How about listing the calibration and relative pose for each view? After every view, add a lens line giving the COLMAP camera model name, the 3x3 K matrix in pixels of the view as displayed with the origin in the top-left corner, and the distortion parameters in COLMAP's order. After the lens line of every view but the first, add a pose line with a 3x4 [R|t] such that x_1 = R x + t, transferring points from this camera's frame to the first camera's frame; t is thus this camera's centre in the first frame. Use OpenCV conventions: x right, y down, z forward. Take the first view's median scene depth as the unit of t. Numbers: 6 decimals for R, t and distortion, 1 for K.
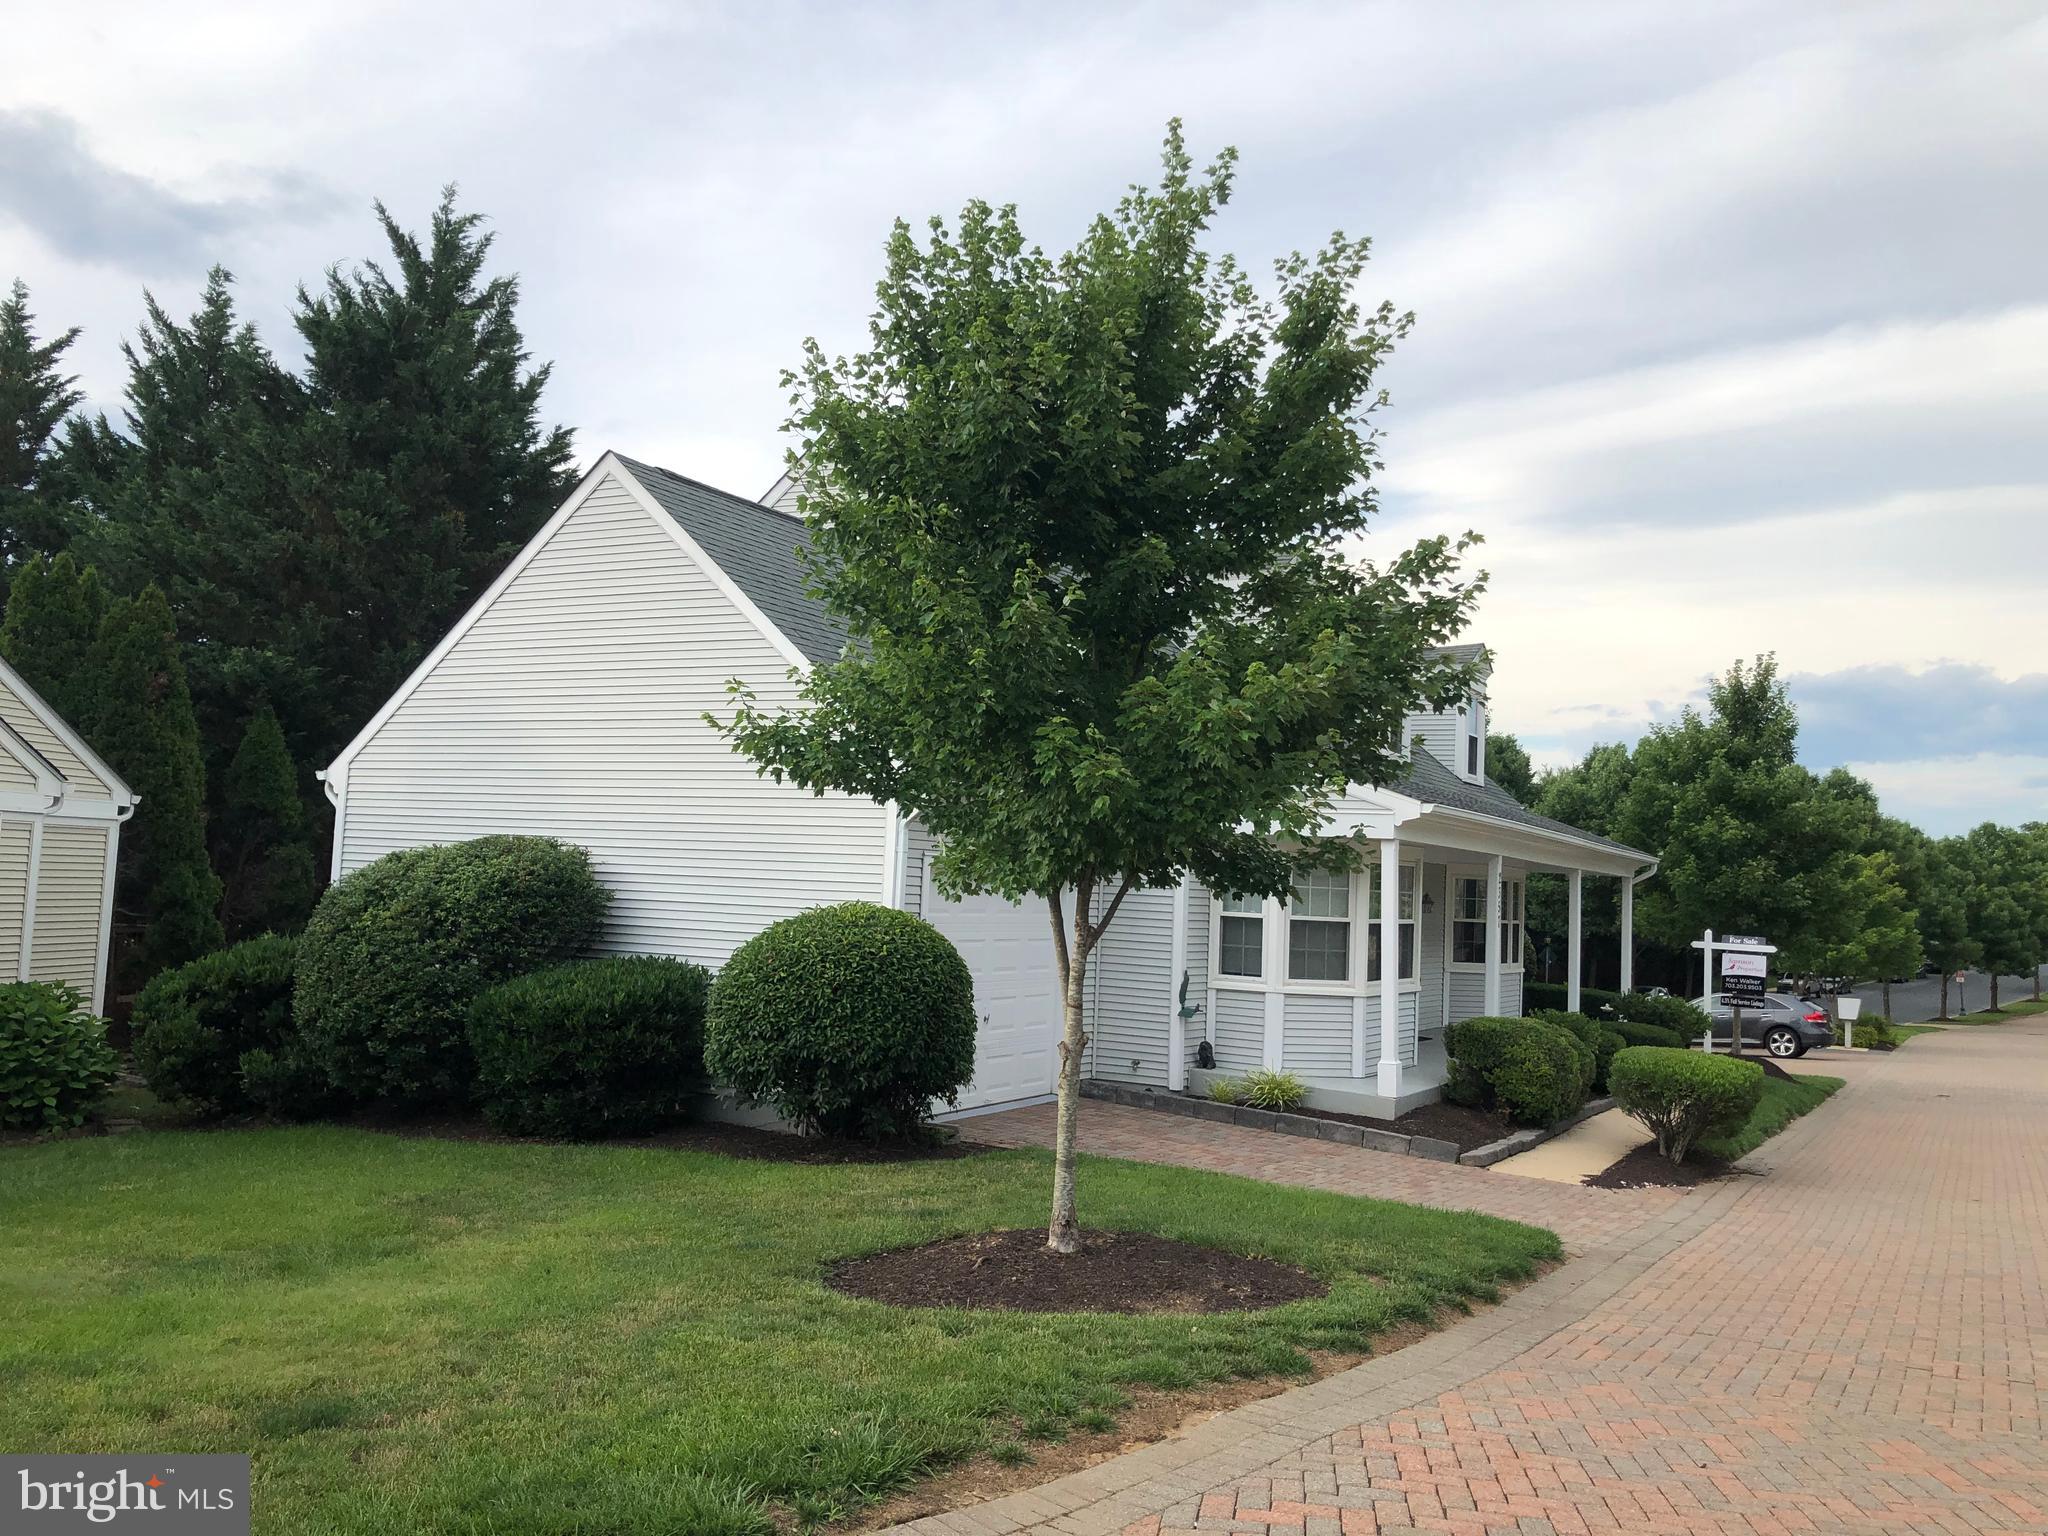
lens RADIAL K [[1678.3, 0, 1031.1], [0, 1678.3, 776.6], [0, 0, 1]] dist [0.035835, -0.045559]
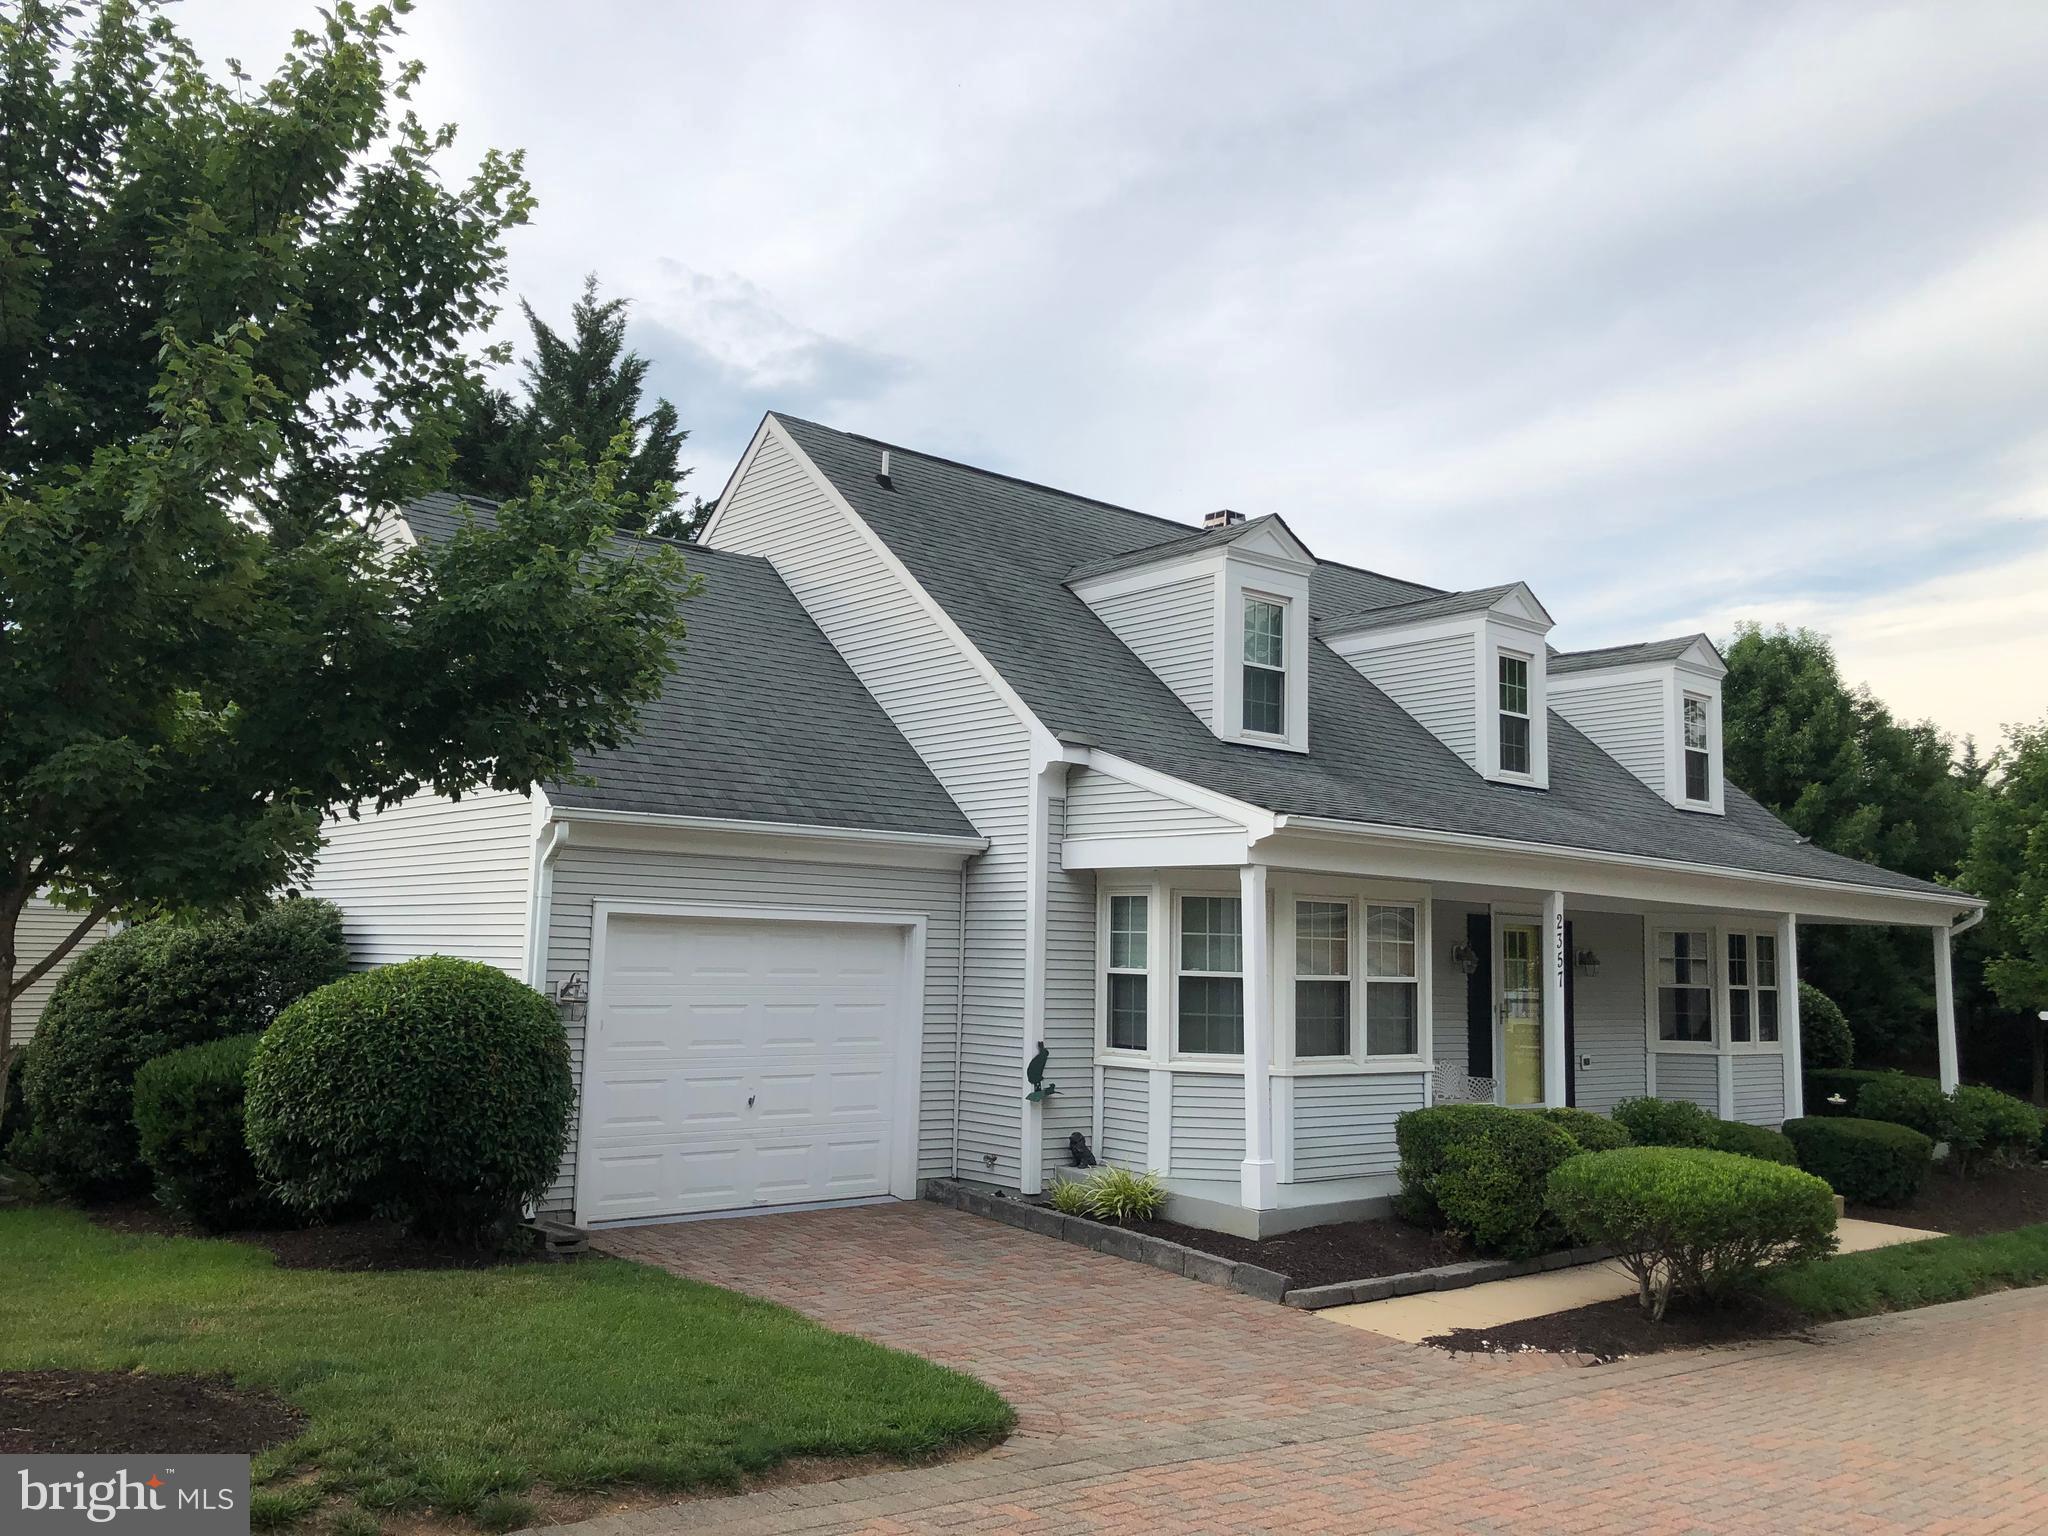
lens RADIAL K [[1678.3, 0, 1029.3], [0, 1678.3, 768.3], [0, 0, 1]] dist [0.035835, -0.045559]
pose [[0.942982, -0.057936, -0.327764, 0.355010], [0.037620, 0.996976, -0.067995, 0.039840], [0.330712, 0.051787, 0.942310, 0.238155]]
